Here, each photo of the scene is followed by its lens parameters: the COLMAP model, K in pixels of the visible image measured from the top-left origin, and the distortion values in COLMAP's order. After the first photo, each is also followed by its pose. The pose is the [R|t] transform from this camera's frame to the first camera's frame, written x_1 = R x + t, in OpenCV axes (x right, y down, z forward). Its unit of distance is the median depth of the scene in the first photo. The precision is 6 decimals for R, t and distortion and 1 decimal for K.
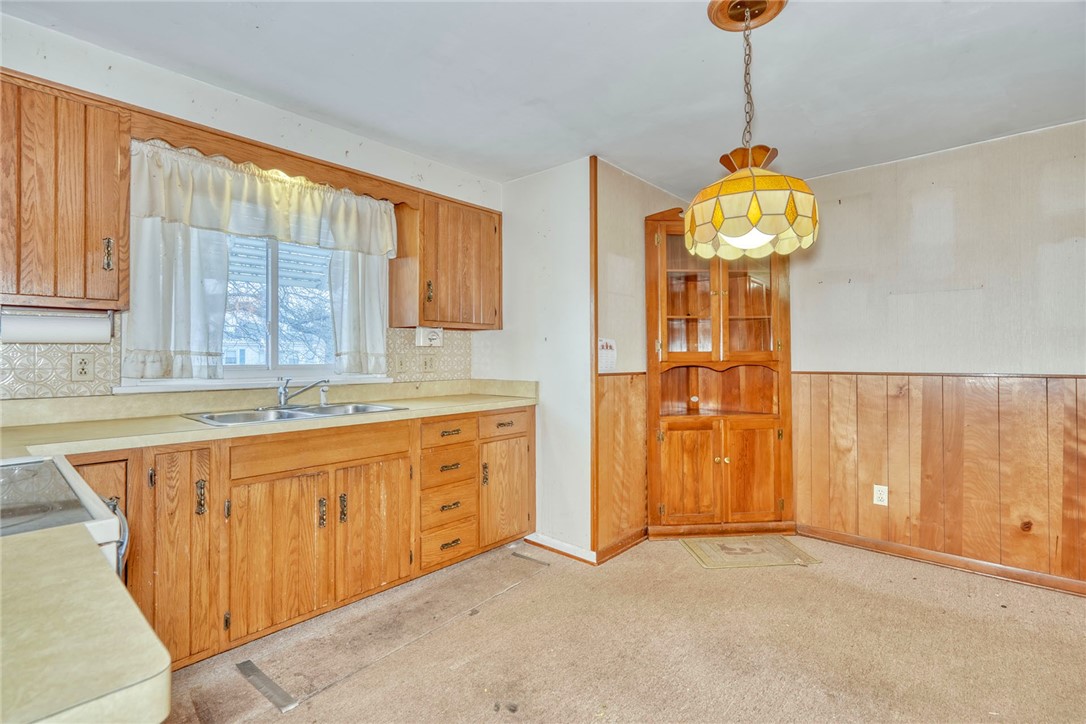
lens RADIAL K [[517.4, 0, 538.4], [0, 517.4, 348.4], [0, 0, 1]] dist [0.001560, 0.000444]
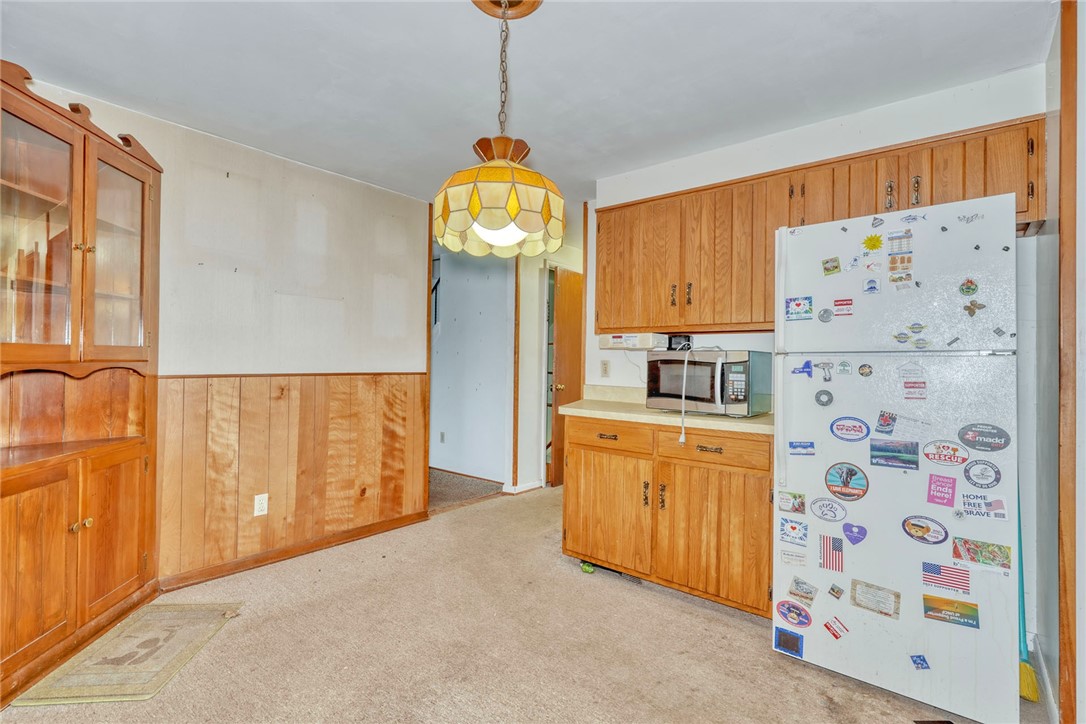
lens RADIAL K [[508.6, 0, 542.0], [0, 508.6, 357.2], [0, 0, 1]] dist [-0.002341, -0.000088]
pose [[-0.044264, 0.011992, 0.998948, -0.294567], [-0.028325, 0.999511, -0.013254, 0.014434], [-0.998618, -0.028882, -0.043903, 0.556476]]
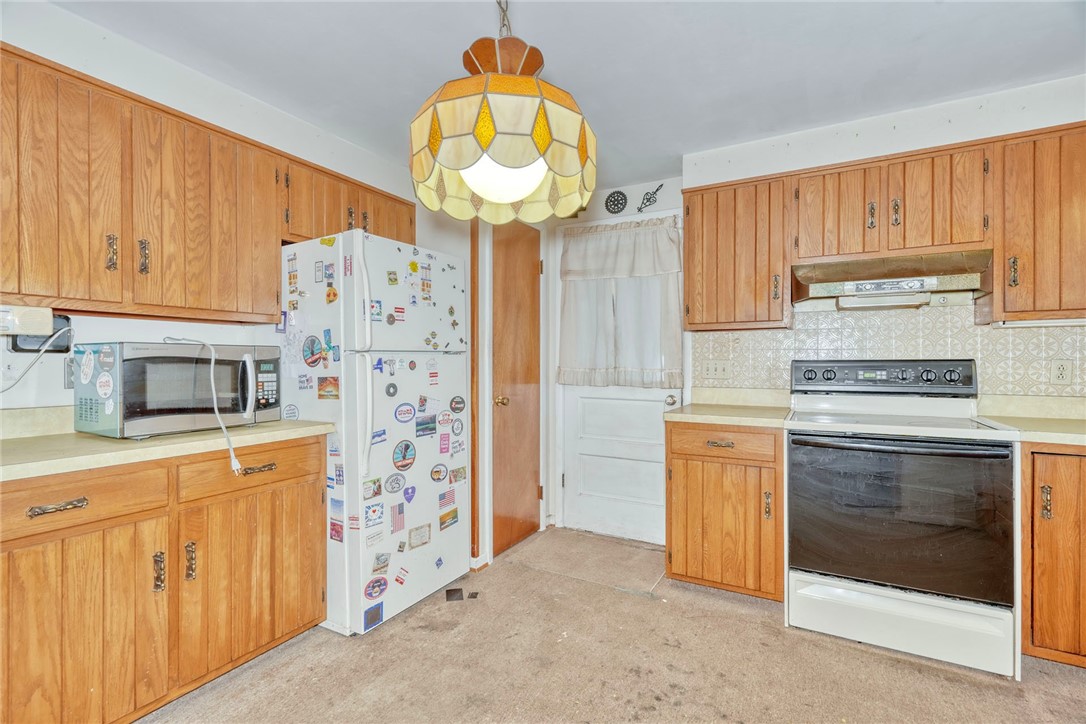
lens RADIAL K [[496.0, 0, 545.7], [0, 496.0, 363.5], [0, 0, 1]] dist [-0.001878, 0.000675]
pose [[-0.974554, 0.003673, -0.224122, 0.283004], [0.005093, 0.999970, -0.005761, 0.013517], [0.224094, -0.006756, -0.974544, 0.944386]]
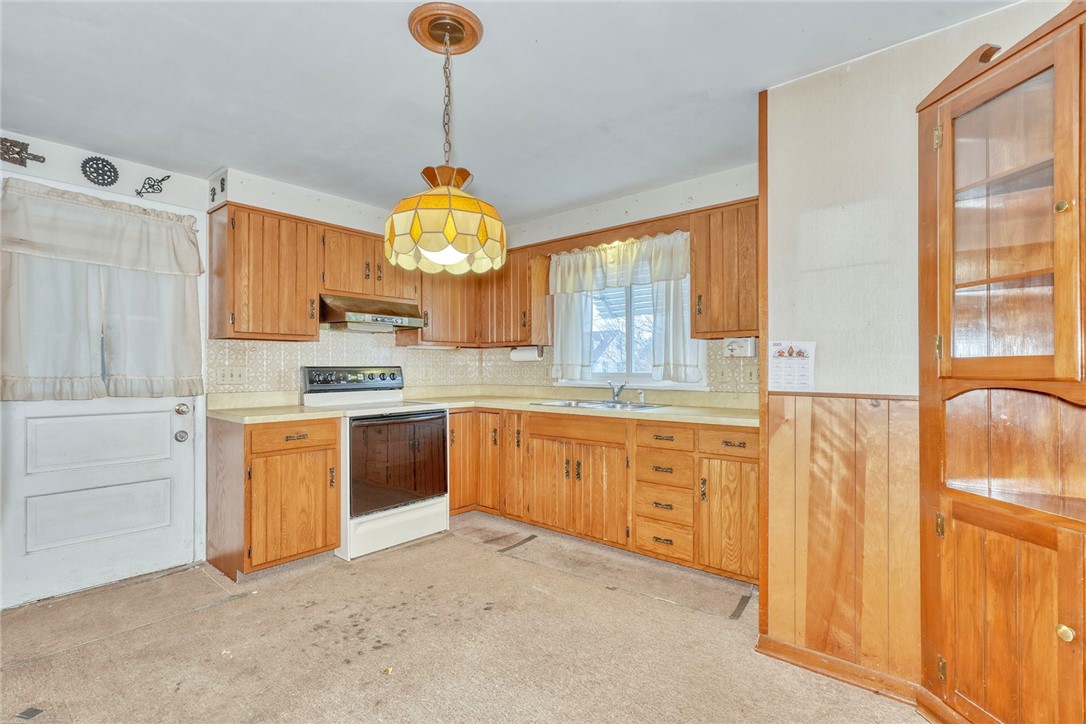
lens RADIAL K [[499.8, 0, 537.8], [0, 499.8, 365.8], [0, 0, 1]] dist [-0.002317, 0.000946]
pose [[0.022790, -0.002254, -0.999738, 0.804608], [0.012396, 0.999921, -0.001971, 0.011185], [0.999663, -0.012348, 0.022816, 0.666920]]
